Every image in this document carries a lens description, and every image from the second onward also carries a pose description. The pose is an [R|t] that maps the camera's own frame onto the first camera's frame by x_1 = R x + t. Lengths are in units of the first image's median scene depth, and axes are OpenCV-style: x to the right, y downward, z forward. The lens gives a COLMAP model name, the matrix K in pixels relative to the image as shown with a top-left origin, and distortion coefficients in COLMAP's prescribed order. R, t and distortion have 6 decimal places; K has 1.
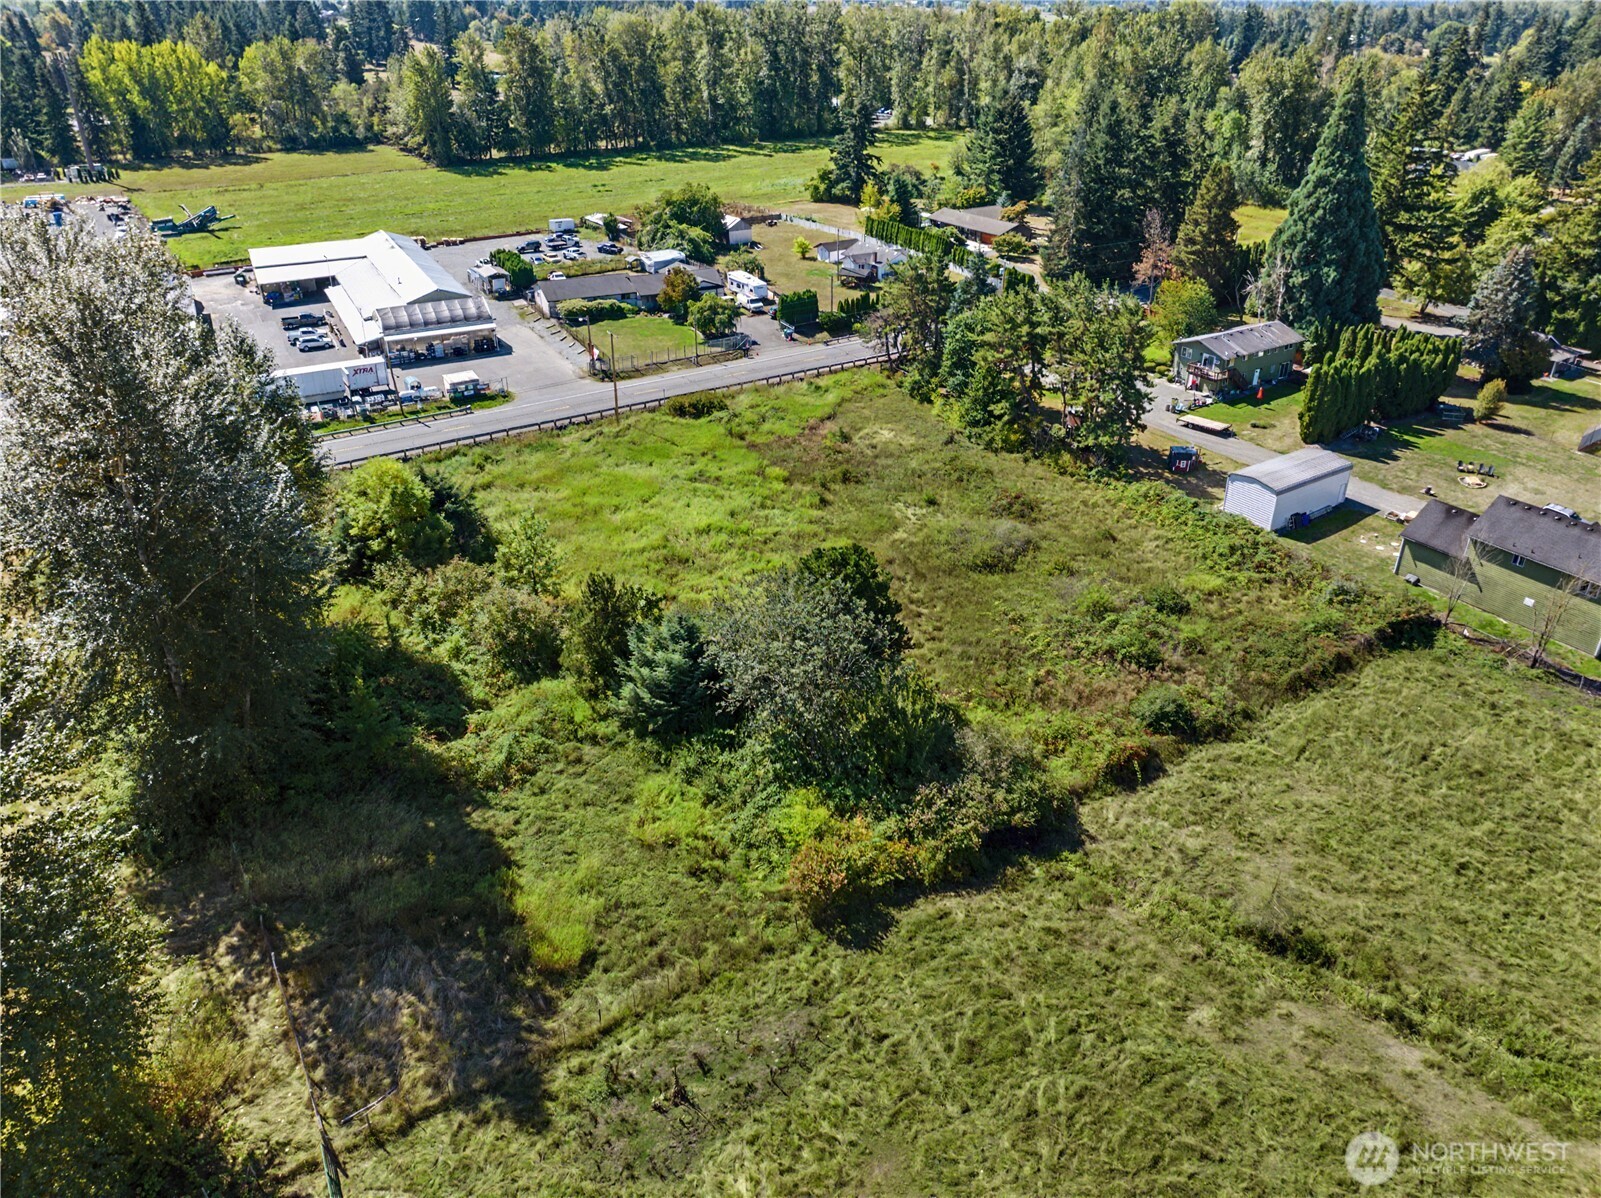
lens RADIAL K [[1125.1, 0, 809.9], [0, 1125.1, 593.7], [0, 0, 1]] dist [-0.032881, -0.007932]
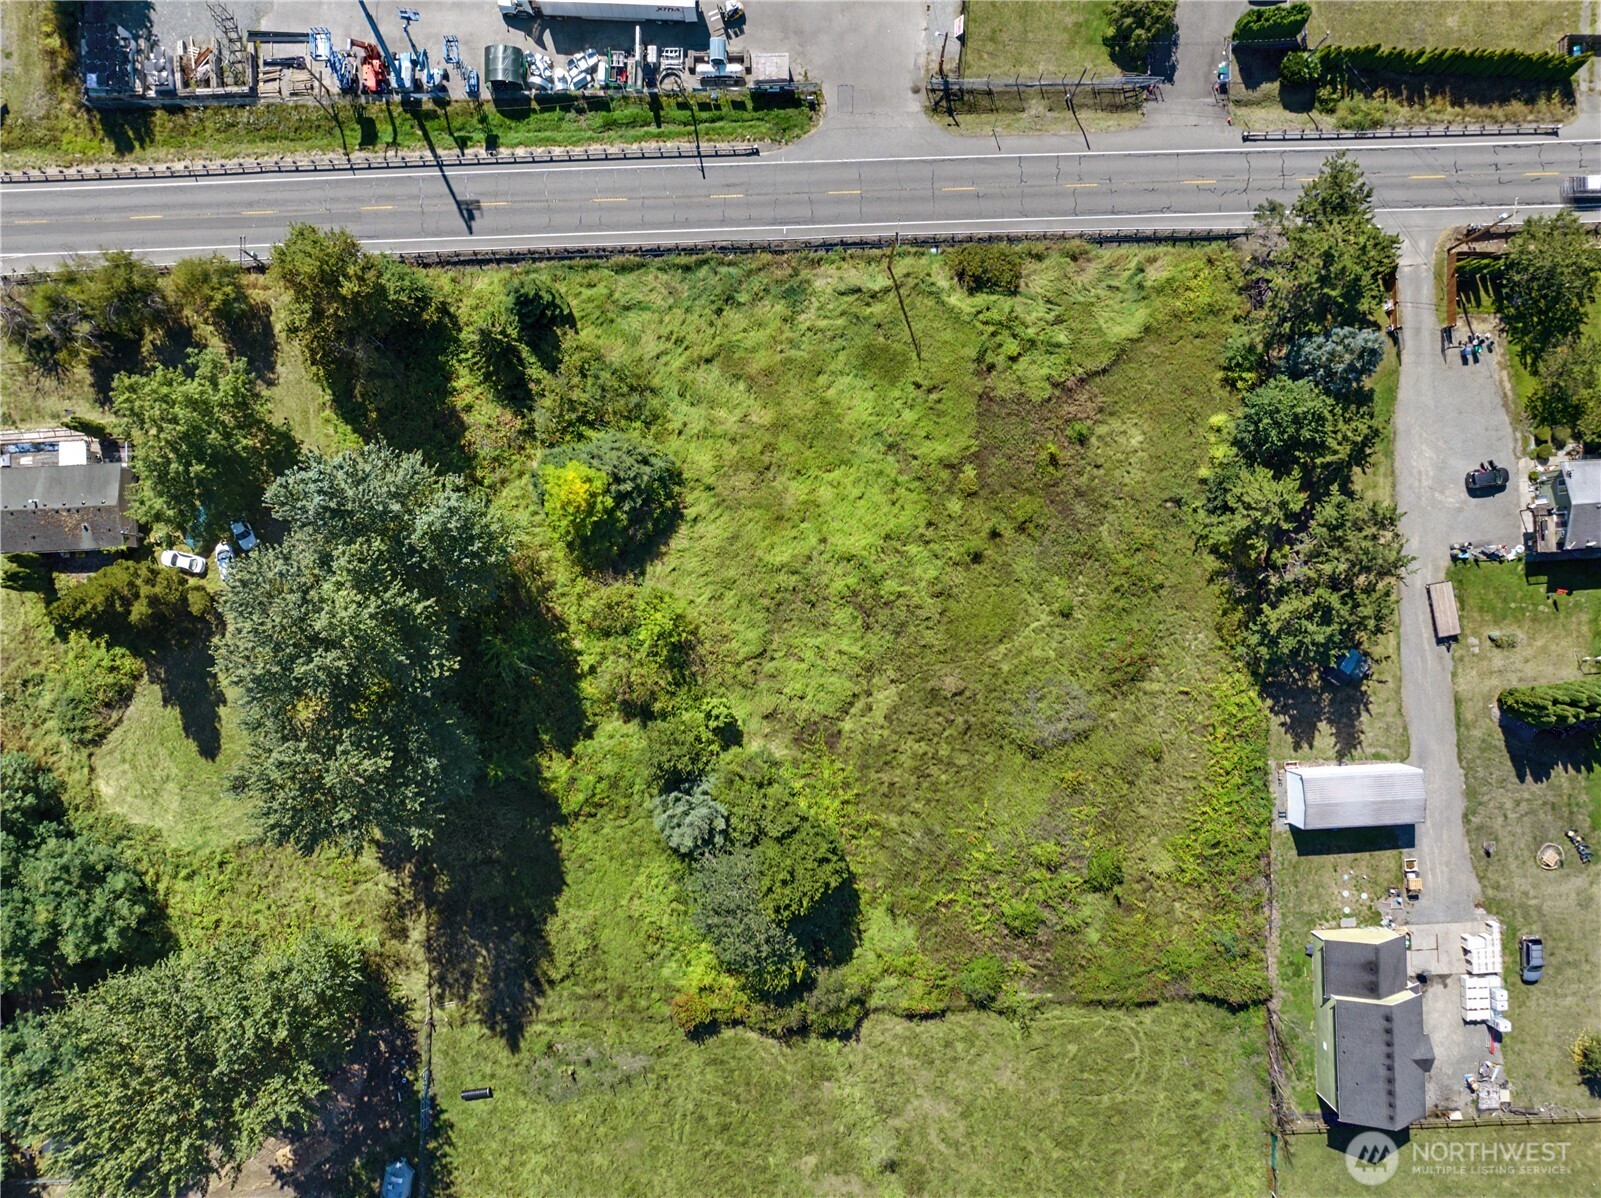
lens RADIAL K [[1125.1, 0, 809.9], [0, 1125.1, 593.7], [0, 0, 1]] dist [-0.032881, -0.007932]
pose [[0.849548, 0.527402, -0.010787, -0.087375], [-0.248310, 0.417857, 0.873921, -0.911383], [0.465415, -0.739759, 0.485949, 0.380460]]
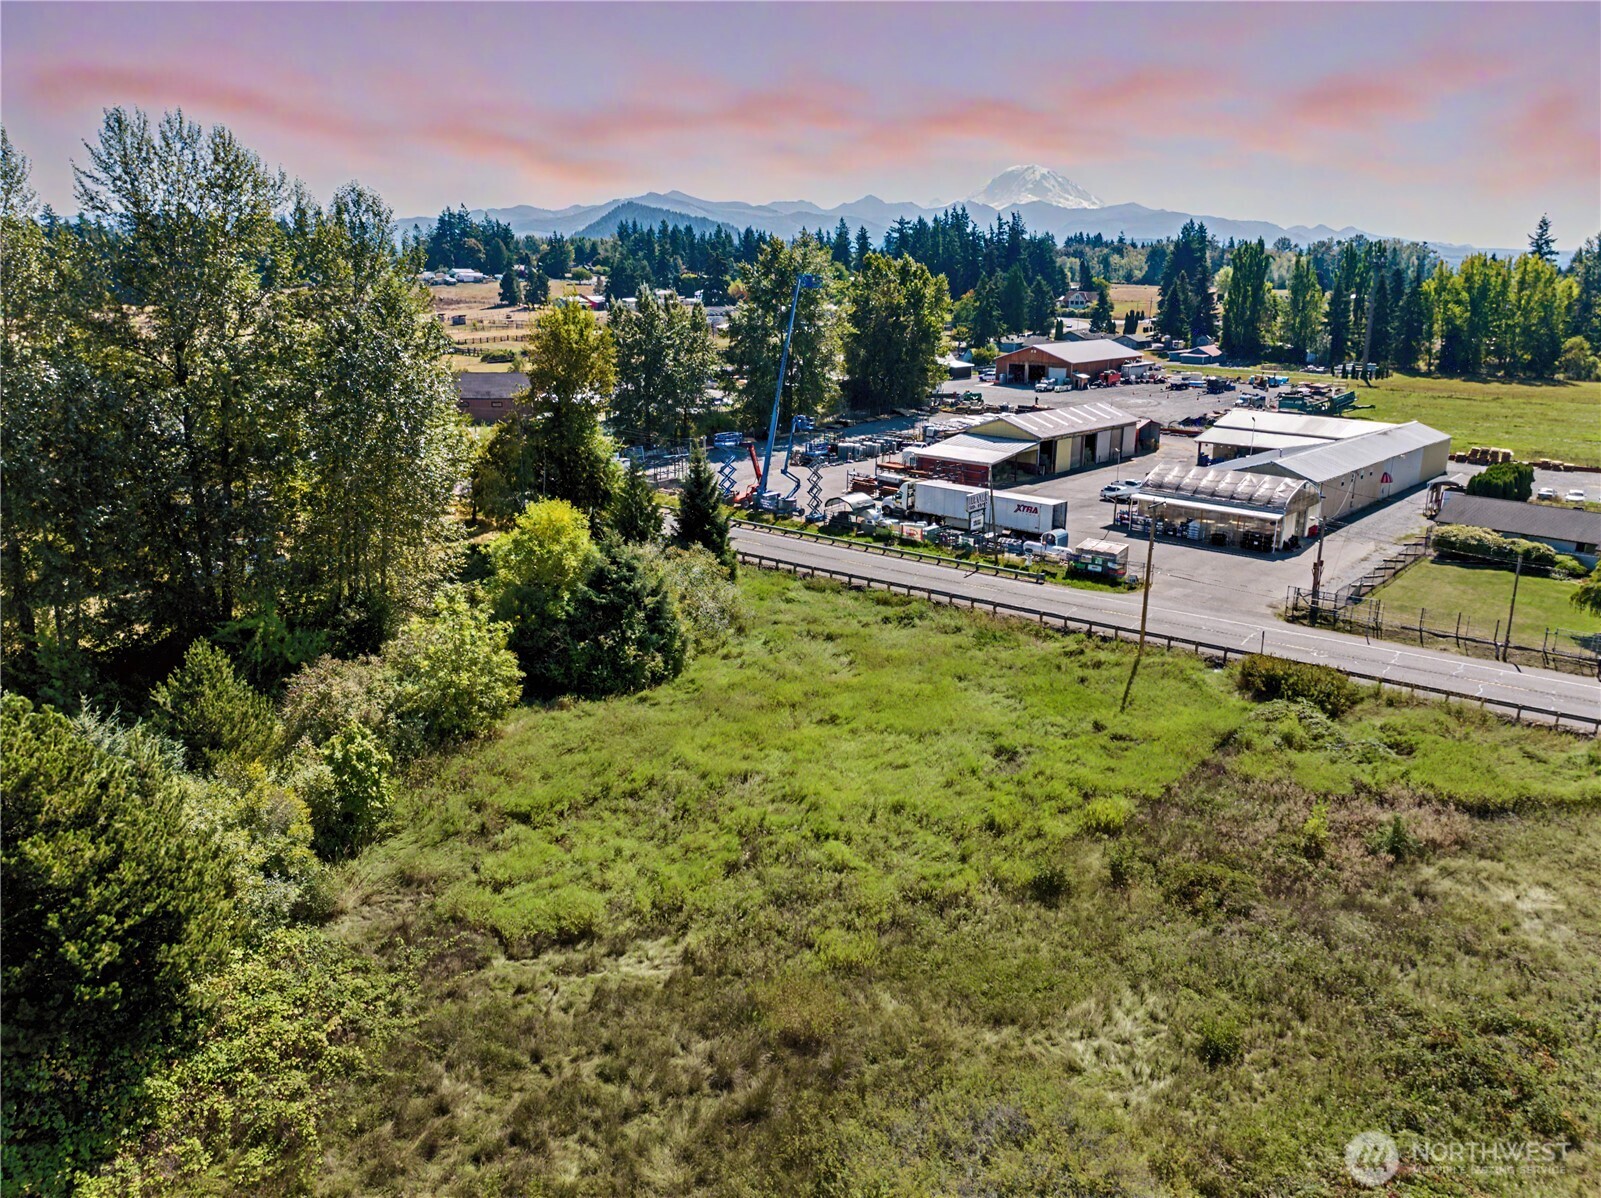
lens RADIAL K [[1125.1, 0, 809.9], [0, 1125.1, 593.7], [0, 0, 1]] dist [-0.032881, -0.007932]
pose [[0.325569, 0.254839, -0.910528, 0.326938], [-0.456607, 0.885636, 0.084608, -0.170127], [0.827958, 0.388208, 0.404697, 0.685739]]
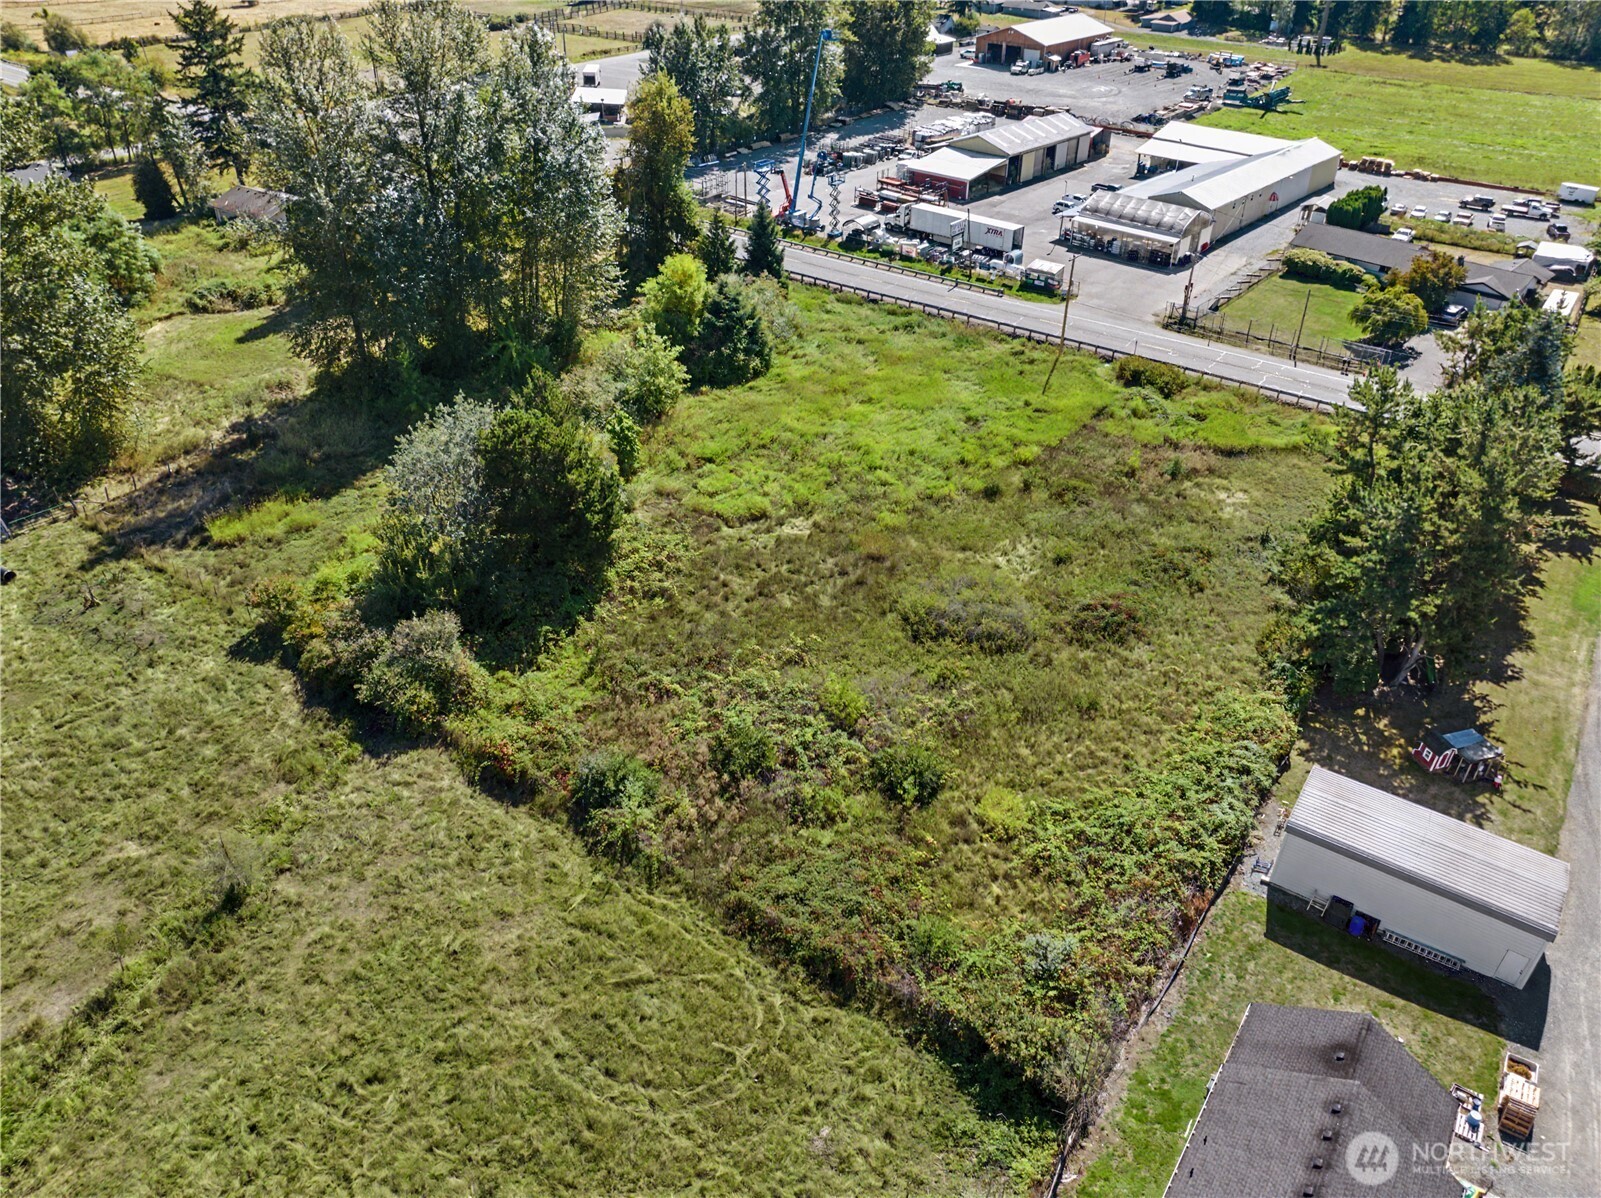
lens RADIAL K [[1125.1, 0, 809.9], [0, 1125.1, 593.7], [0, 0, 1]] dist [-0.032881, -0.007932]
pose [[0.354813, 0.520152, -0.776885, 0.629160], [-0.455243, 0.821906, 0.342380, -0.237617], [0.816616, 0.232191, 0.528419, 0.448964]]
